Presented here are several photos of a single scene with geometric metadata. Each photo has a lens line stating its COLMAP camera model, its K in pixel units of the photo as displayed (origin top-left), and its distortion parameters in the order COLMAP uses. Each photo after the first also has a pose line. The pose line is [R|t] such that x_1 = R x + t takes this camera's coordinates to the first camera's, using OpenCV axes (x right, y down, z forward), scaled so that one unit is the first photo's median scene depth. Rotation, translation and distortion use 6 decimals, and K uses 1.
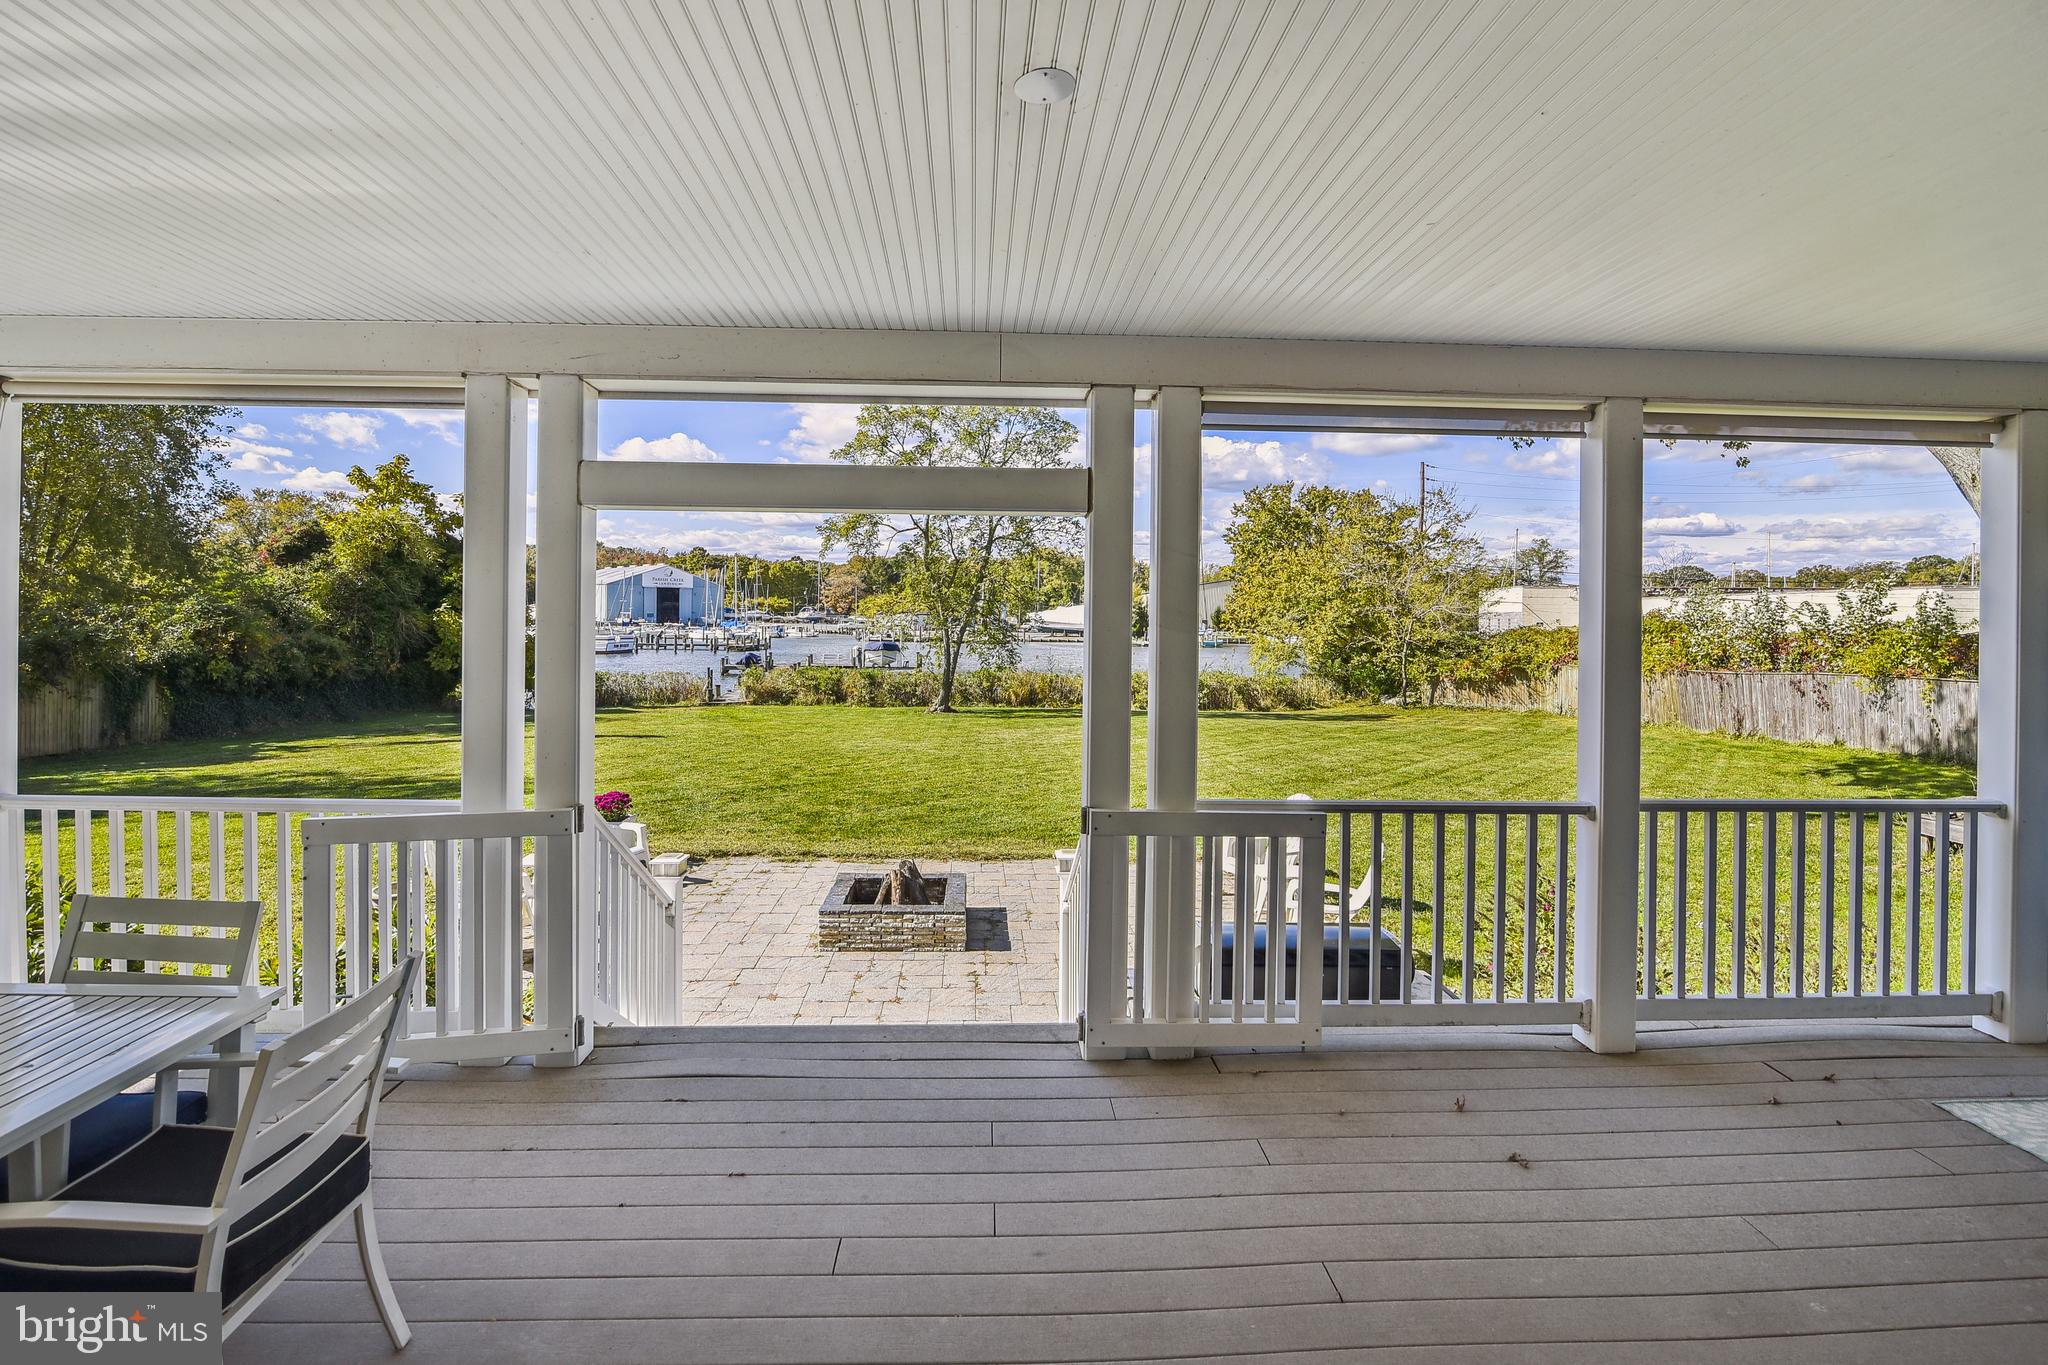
lens RADIAL K [[943.2, 0, 1024.0], [0, 943.2, 677.8], [0, 0, 1]] dist [-0.002761, -0.000120]
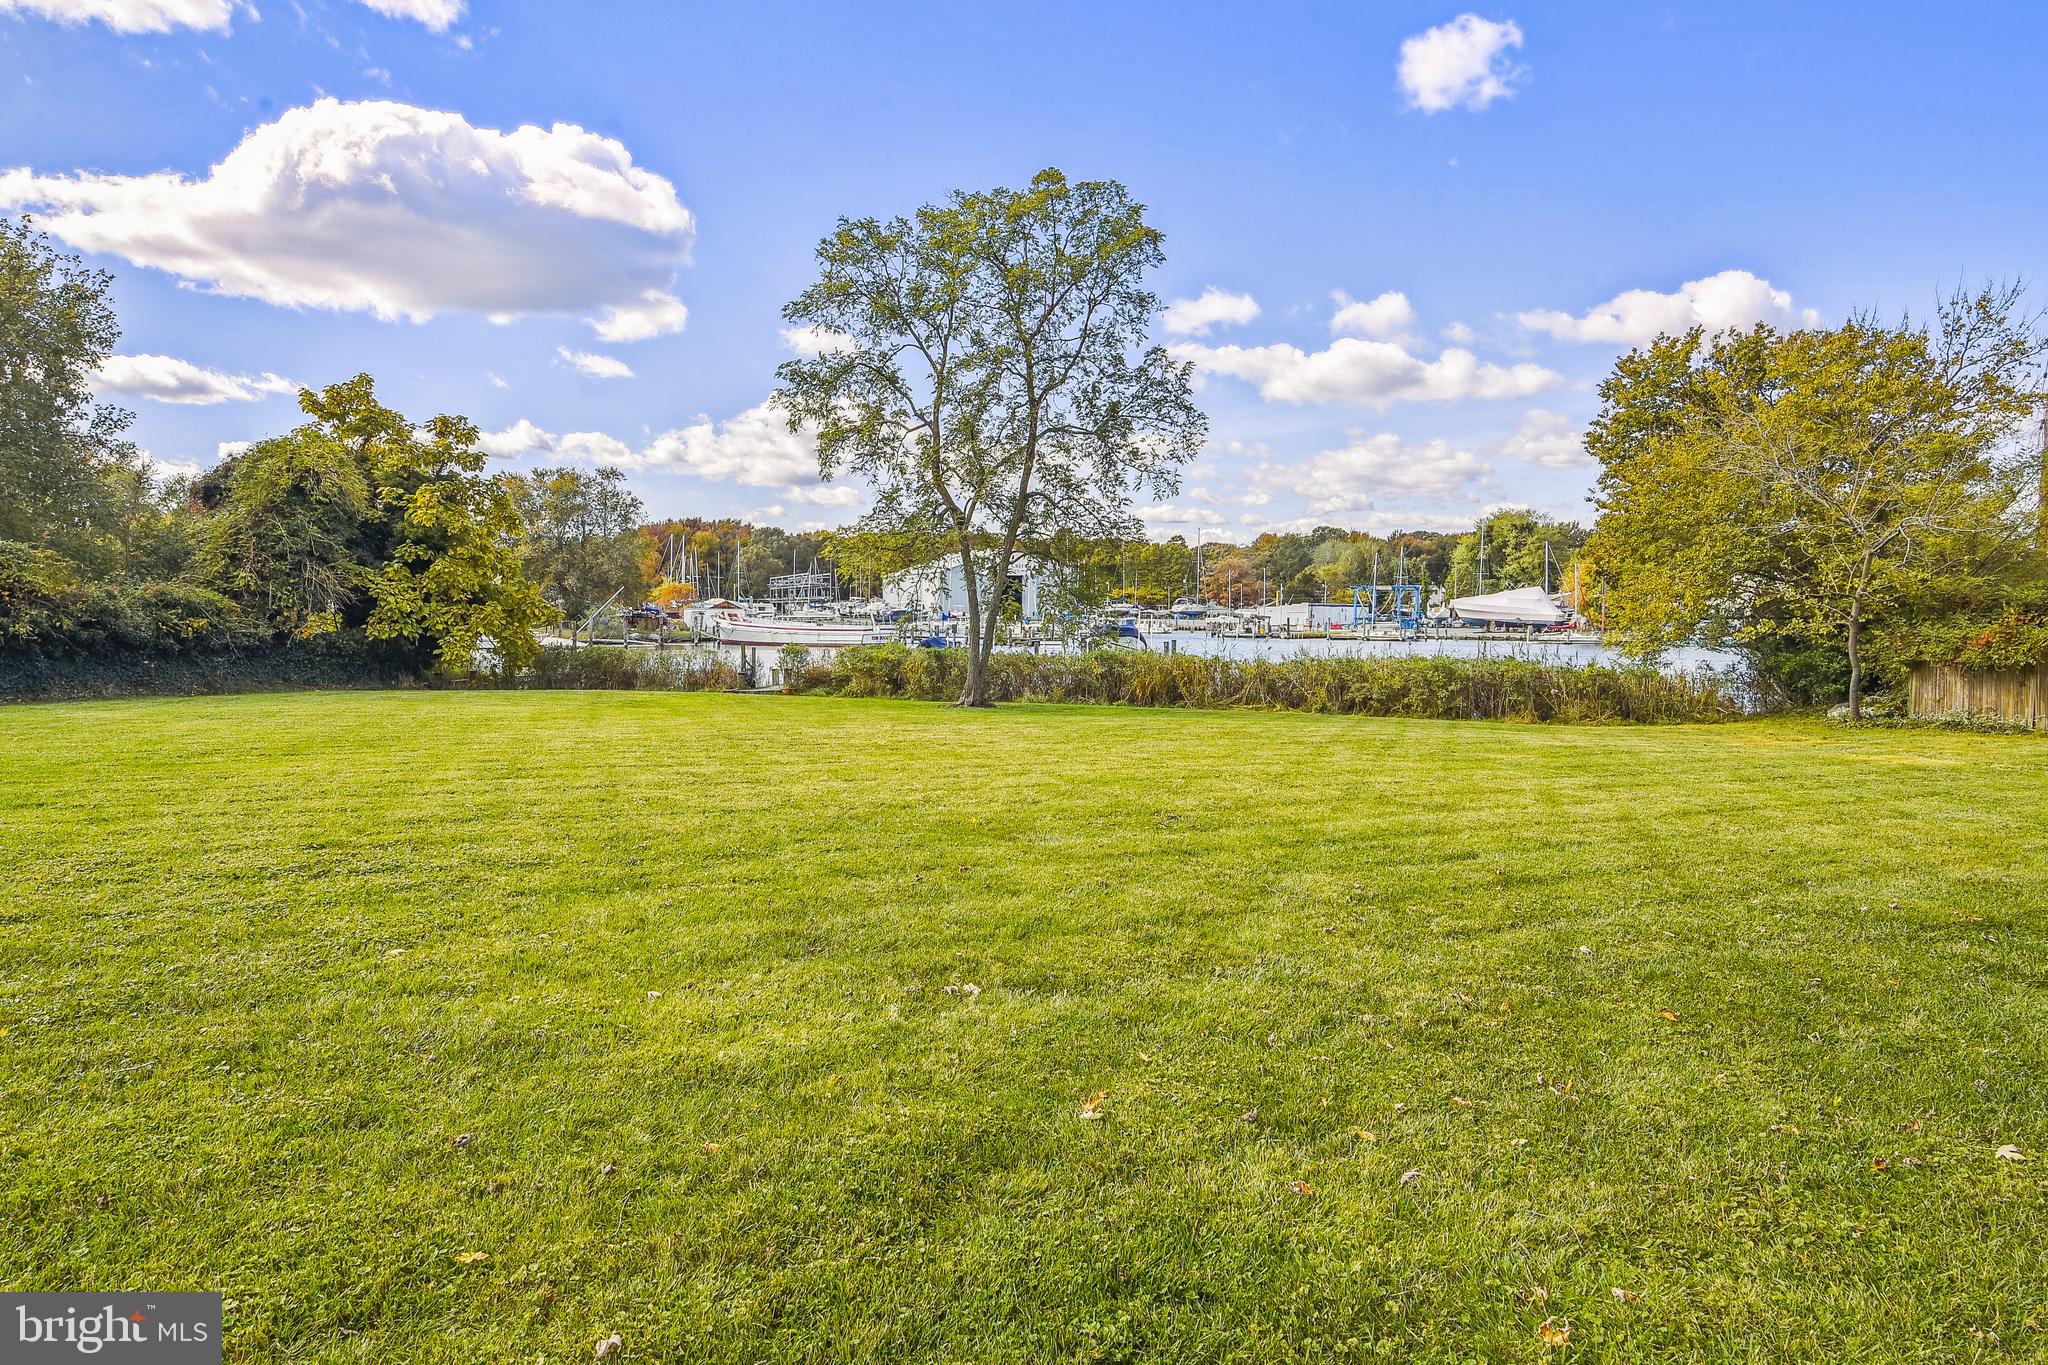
lens RADIAL K [[1181.8, 0, 1023.8], [0, 1181.8, 685.8], [0, 0, 1]] dist [0.004541, 0.000626]
pose [[0.926892, 0.017157, -0.374936, 0.176567], [-0.018561, 0.999828, -0.000135, 0.015056], [0.374869, 0.007084, 0.927051, 0.185573]]
